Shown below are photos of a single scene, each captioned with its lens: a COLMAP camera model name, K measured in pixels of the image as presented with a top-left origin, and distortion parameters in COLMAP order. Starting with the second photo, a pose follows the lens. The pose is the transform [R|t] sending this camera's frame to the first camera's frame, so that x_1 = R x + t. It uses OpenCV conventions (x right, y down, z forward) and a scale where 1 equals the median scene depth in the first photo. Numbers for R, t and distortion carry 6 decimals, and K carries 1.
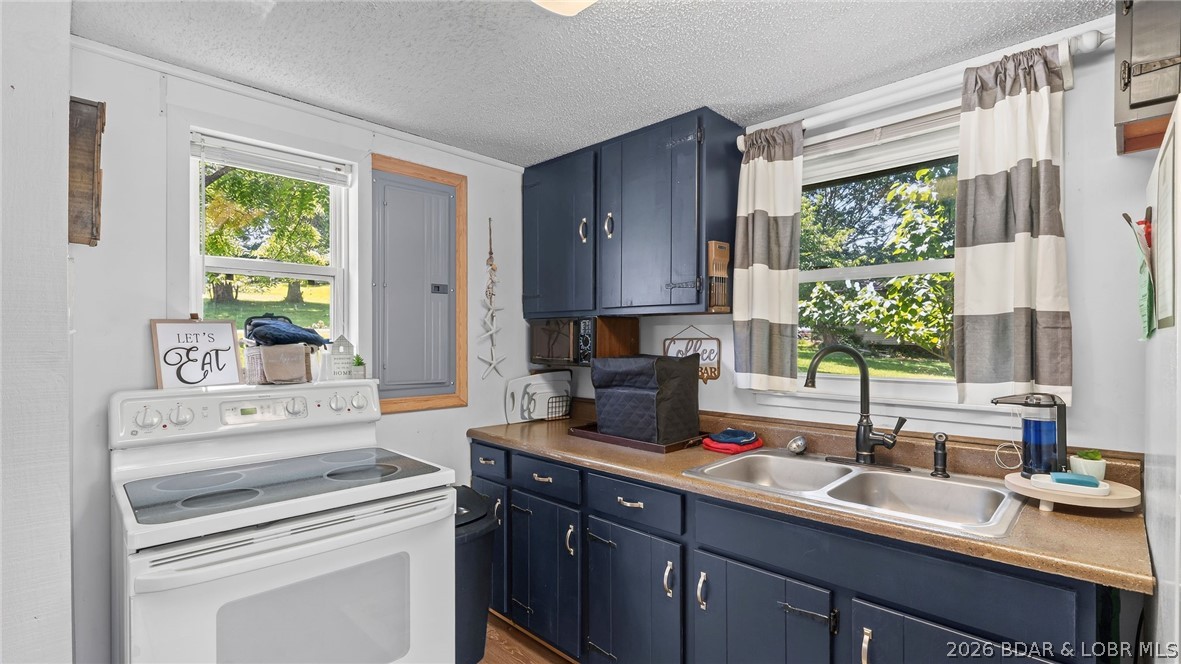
lens RADIAL K [[535.6, 0, 588.9], [0, 535.6, 342.3], [0, 0, 1]] dist [-0.000034, 0.000268]
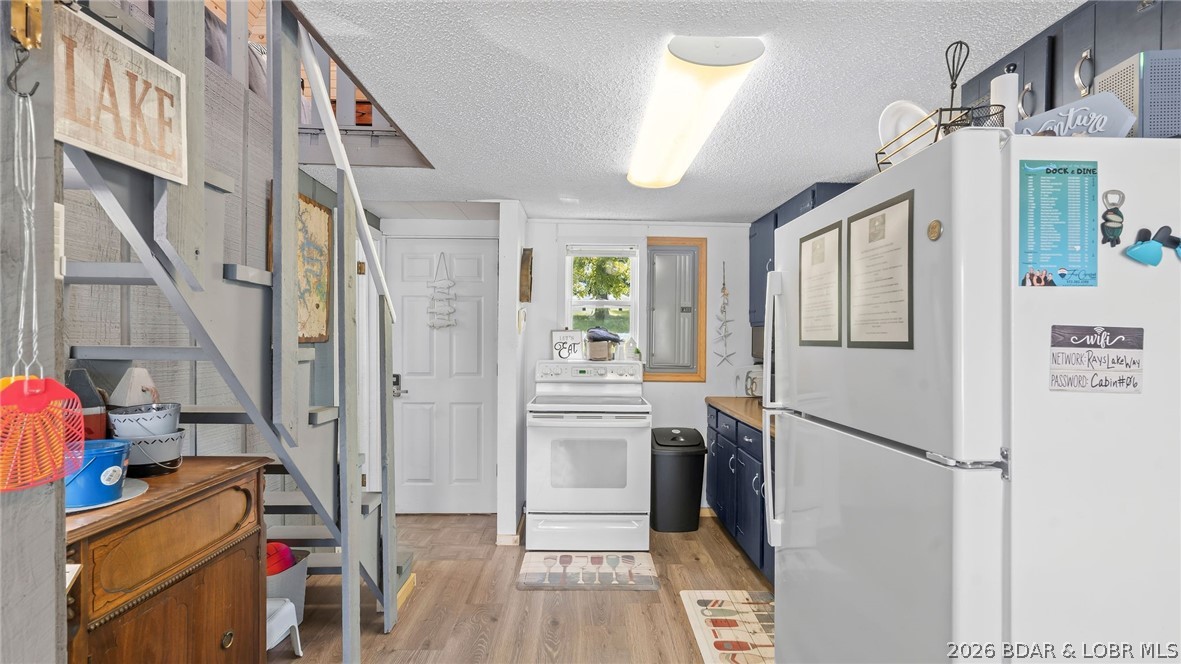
lens RADIAL K [[538.9, 0, 592.9], [0, 538.9, 339.3], [0, 0, 1]] dist [-0.001795, 0.000402]
pose [[0.729262, 0.008229, -0.684185, 0.803616], [-0.014510, 0.999889, -0.003440, 0.002706], [0.684081, 0.012436, 0.729300, -0.513255]]
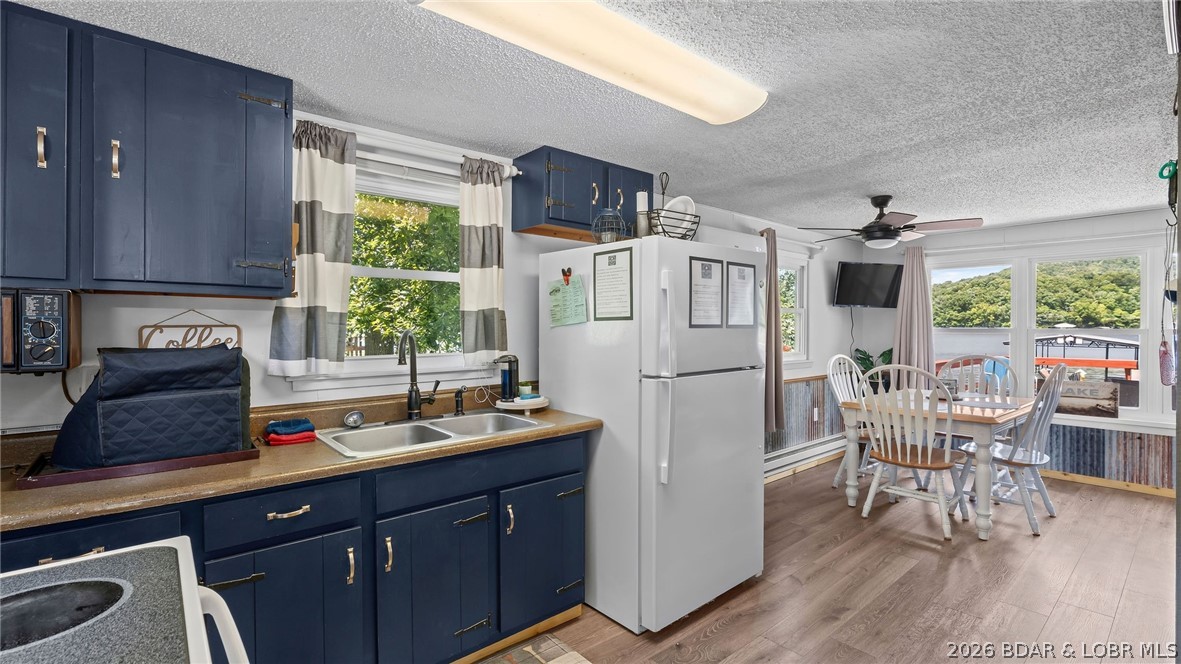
lens RADIAL K [[548.1, 0, 590.5], [0, 548.1, 332.0], [0, 0, 1]] dist [0.013316, -0.000003]
pose [[0.082846, -0.008965, 0.996522, -0.725017], [0.009866, 0.999918, 0.008175, 0.002071], [-0.996514, 0.009155, 0.082928, 0.405133]]
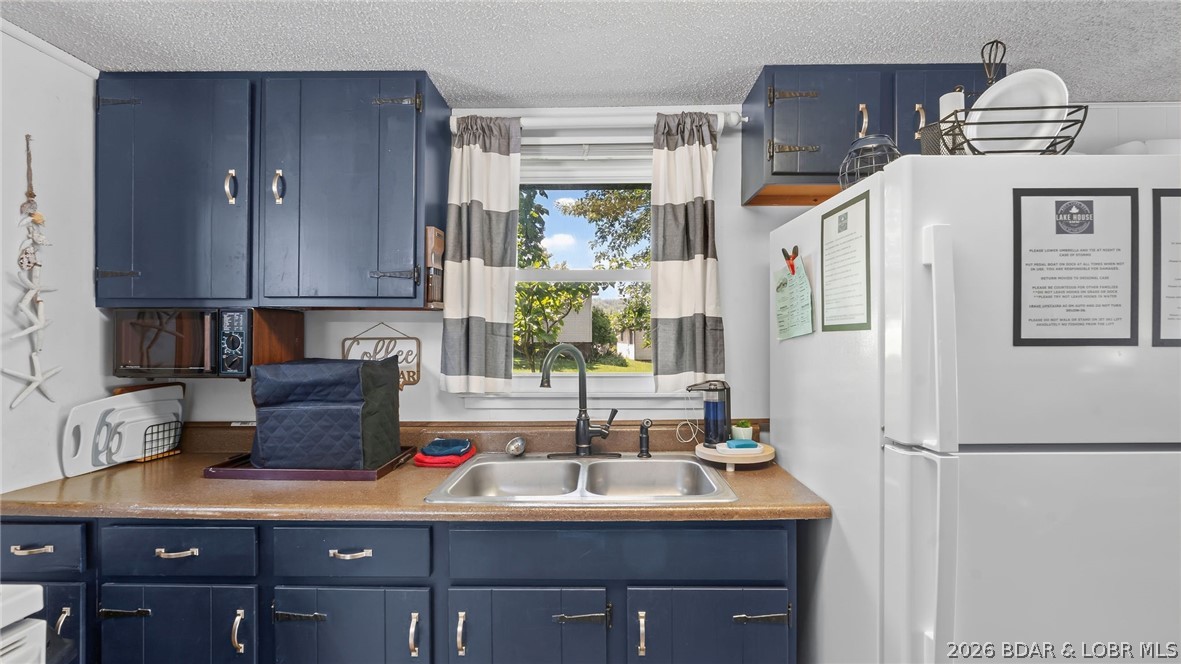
lens RADIAL K [[537.6, 0, 588.6], [0, 537.6, 333.5], [0, 0, 1]] dist [-0.000627, 0.000338]
pose [[0.726119, 0.002901, 0.687563, -0.191320], [0.005785, 0.999930, -0.010328, -0.004309], [-0.687545, 0.011477, 0.726051, 0.193025]]
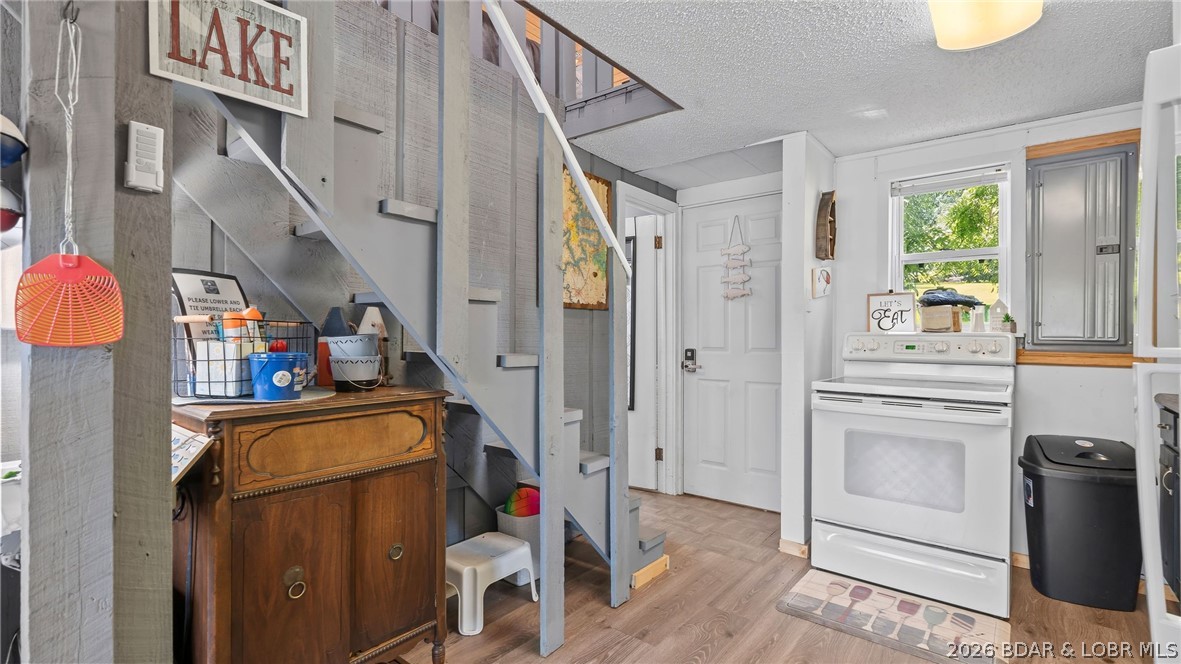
lens RADIAL K [[533.5, 0, 590.5], [0, 533.5, 332.0], [0, 0, 1]] dist [-0.004176, -0.000382]
pose [[0.116743, -0.004899, -0.993150, 0.751914], [-0.014162, 0.999878, -0.006597, 0.095844], [0.993061, 0.014836, 0.116660, -0.125426]]
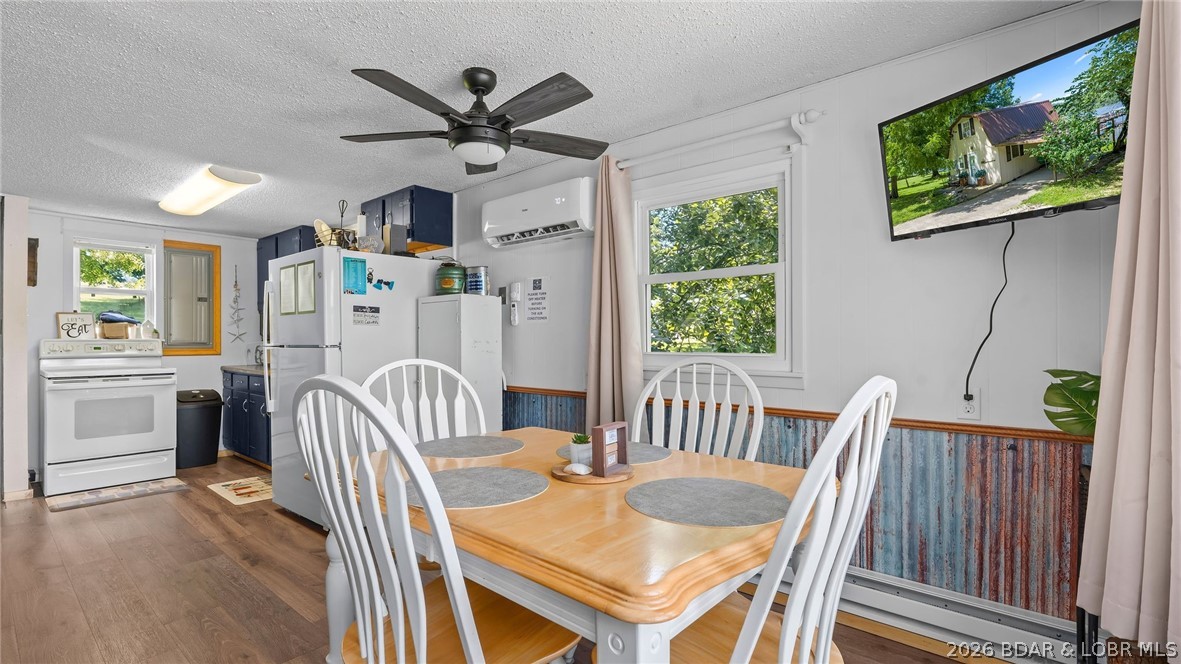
lens RADIAL K [[538.9, 0, 592.9], [0, 538.9, 339.3], [0, 0, 1]] dist [-0.001795, 0.000402]
pose [[0.996830, -0.002148, 0.079527, 1.366535], [0.002727, 0.999971, -0.007178, 0.098911], [-0.079509, 0.007372, 0.996807, -1.575013]]
